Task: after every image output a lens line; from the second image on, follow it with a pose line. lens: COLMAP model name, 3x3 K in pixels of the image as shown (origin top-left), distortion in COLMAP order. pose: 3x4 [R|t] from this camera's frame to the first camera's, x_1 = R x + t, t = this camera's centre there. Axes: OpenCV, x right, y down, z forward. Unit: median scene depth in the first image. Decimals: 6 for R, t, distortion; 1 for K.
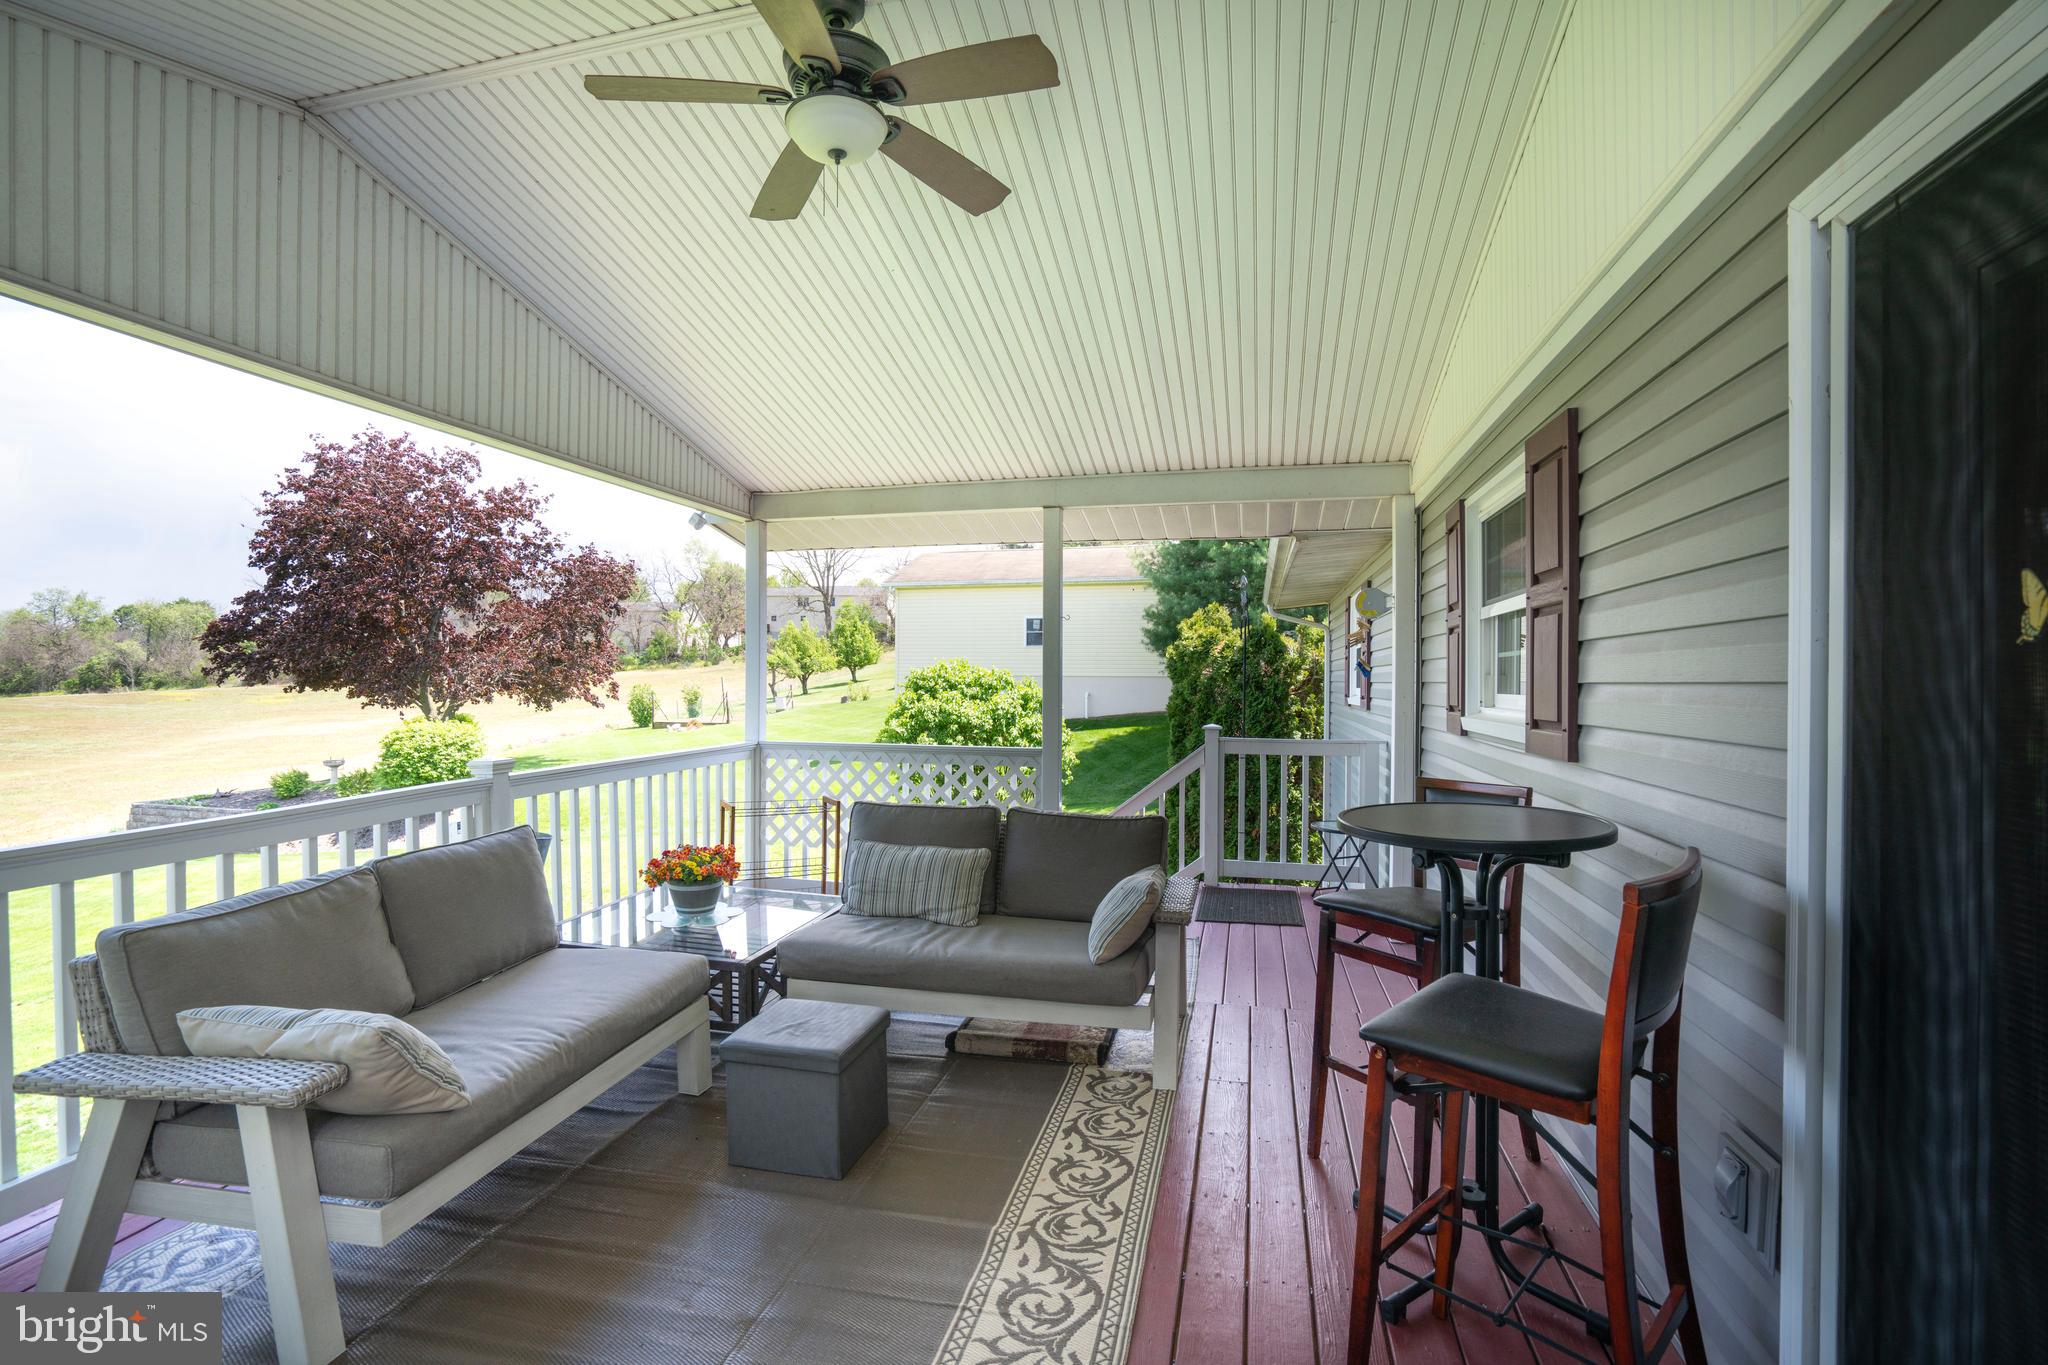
lens RADIAL K [[943.8, 0, 1021.0], [0, 943.8, 687.4], [0, 0, 1]] dist [-0.060700, 0.023325]
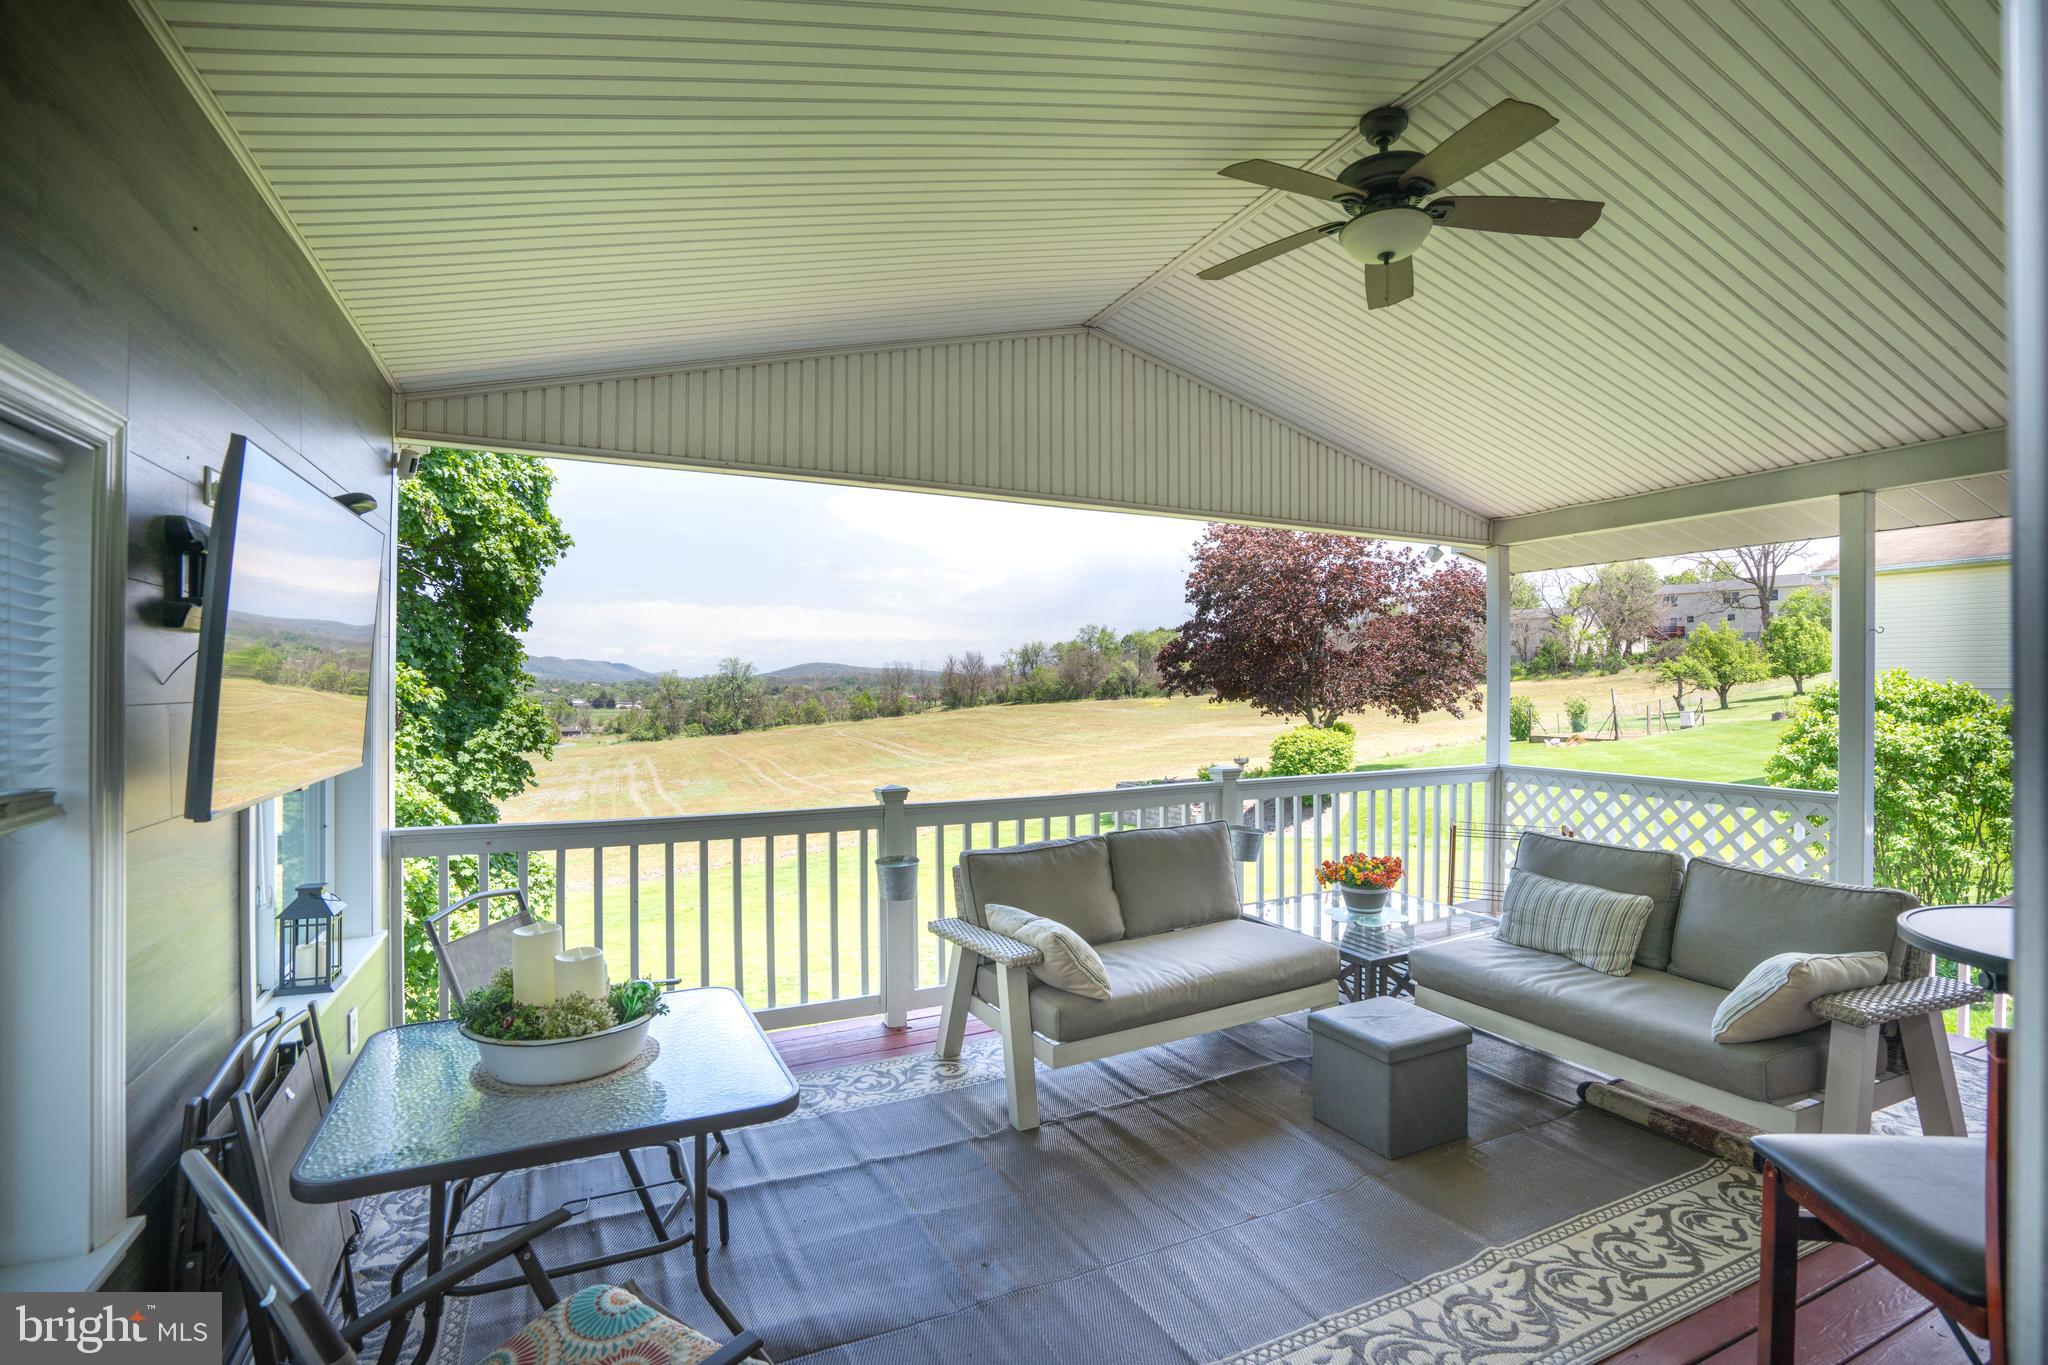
lens RADIAL K [[943.8, 0, 1021.0], [0, 943.8, 687.4], [0, 0, 1]] dist [-0.060700, 0.023325]
pose [[0.628226, -0.002163, -0.778028, 0.277461], [-0.006427, 0.999948, -0.007970, -0.021990], [0.778004, 0.010008, 0.628179, -0.041023]]
